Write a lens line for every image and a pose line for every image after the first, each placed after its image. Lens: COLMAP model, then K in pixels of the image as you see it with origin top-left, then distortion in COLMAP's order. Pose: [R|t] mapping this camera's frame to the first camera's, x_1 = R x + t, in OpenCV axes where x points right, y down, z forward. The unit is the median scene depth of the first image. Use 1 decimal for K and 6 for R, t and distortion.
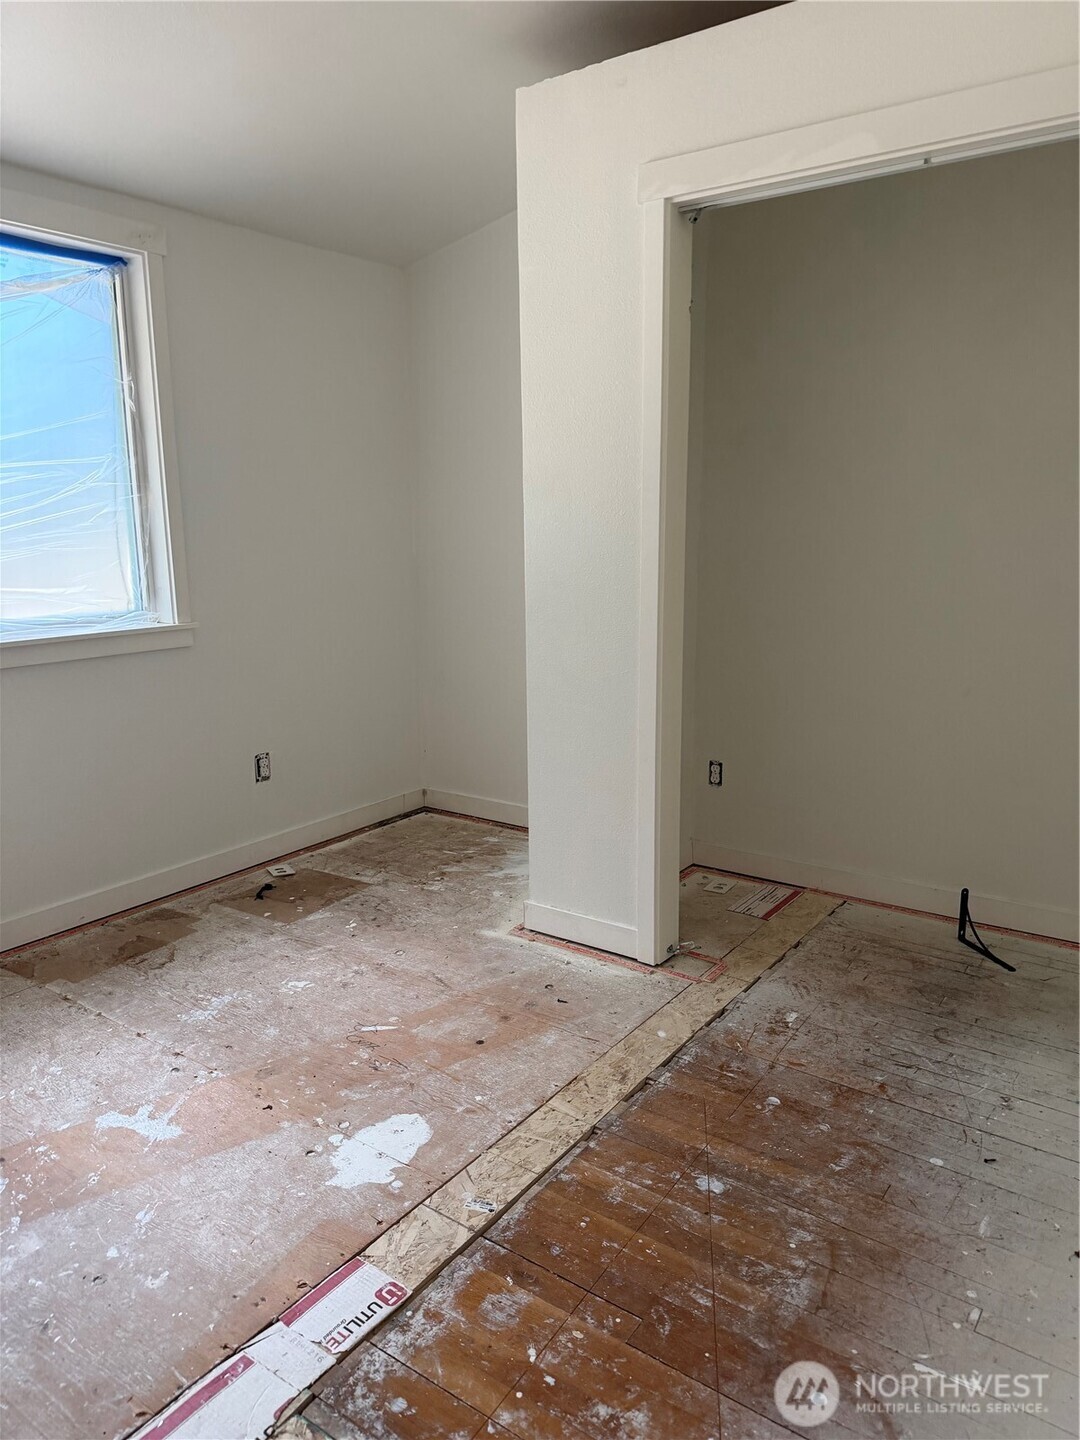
lens RADIAL K [[1003.4, 0, 538.8], [0, 1003.4, 713.4], [0, 0, 1]] dist [0.008695, -0.020151]
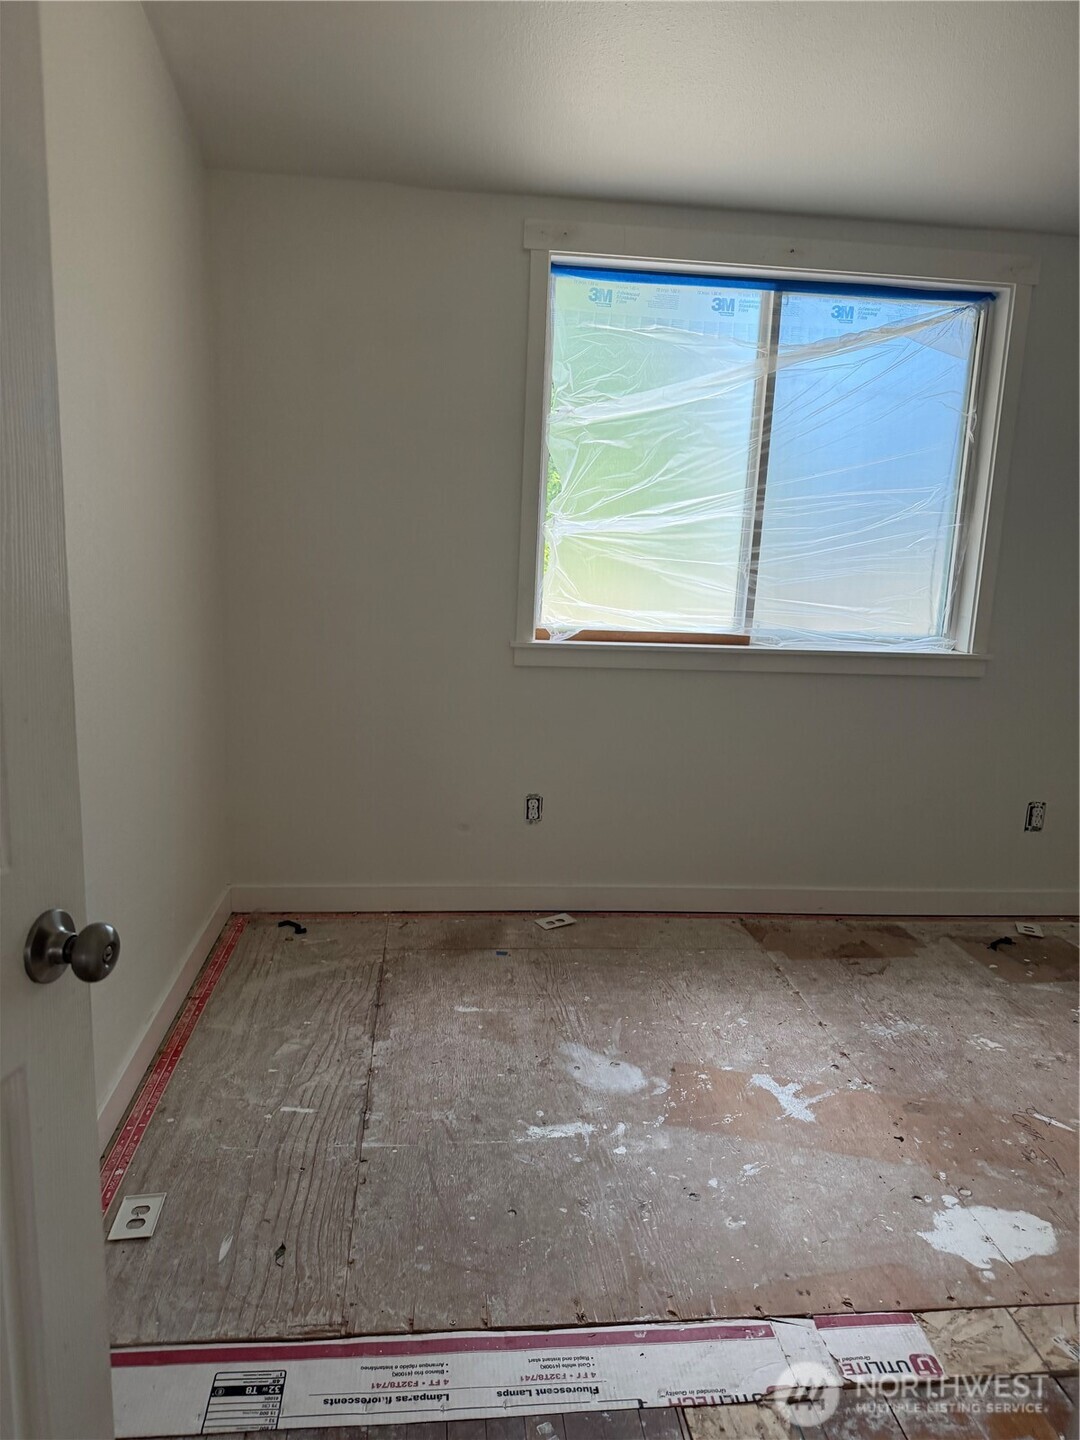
lens RADIAL K [[1003.4, 0, 537.0], [0, 1003.4, 718.5], [0, 0, 1]] dist [0.008695, -0.020151]
pose [[0.667964, 0.176297, -0.723010, 0.135470], [-0.193077, 0.979322, 0.060418, -0.005715], [0.718711, 0.099239, 0.688191, 0.016568]]
